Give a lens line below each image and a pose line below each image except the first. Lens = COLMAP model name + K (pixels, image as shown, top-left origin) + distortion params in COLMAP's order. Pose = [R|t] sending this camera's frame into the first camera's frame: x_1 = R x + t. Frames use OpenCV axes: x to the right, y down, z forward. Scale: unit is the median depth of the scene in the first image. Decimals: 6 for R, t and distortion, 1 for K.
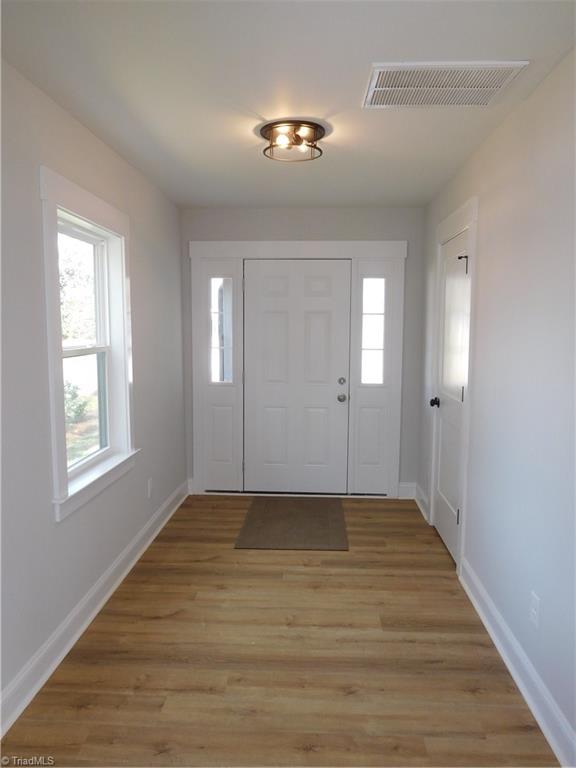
lens RADIAL K [[573.7, 0, 285.0], [0, 573.7, 383.7], [0, 0, 1]] dist [-0.012553, 0.001443]
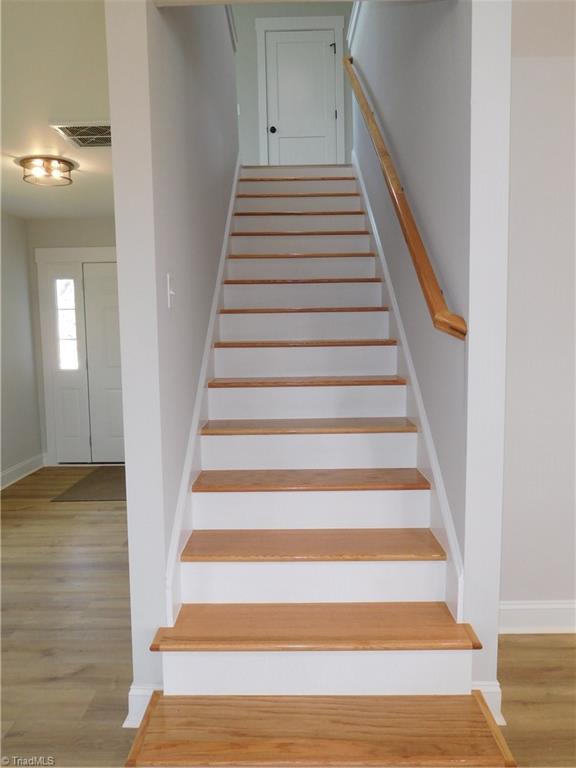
lens RADIAL K [[573.7, 0, 288.5], [0, 573.7, 386.4], [0, 0, 1]] dist [-0.012553, 0.001443]
pose [[0.998942, -0.021199, 0.040807, 0.369165], [0.021201, 0.999775, 0.000385, 0.053657], [-0.040806, 0.000481, 0.999167, -0.232304]]
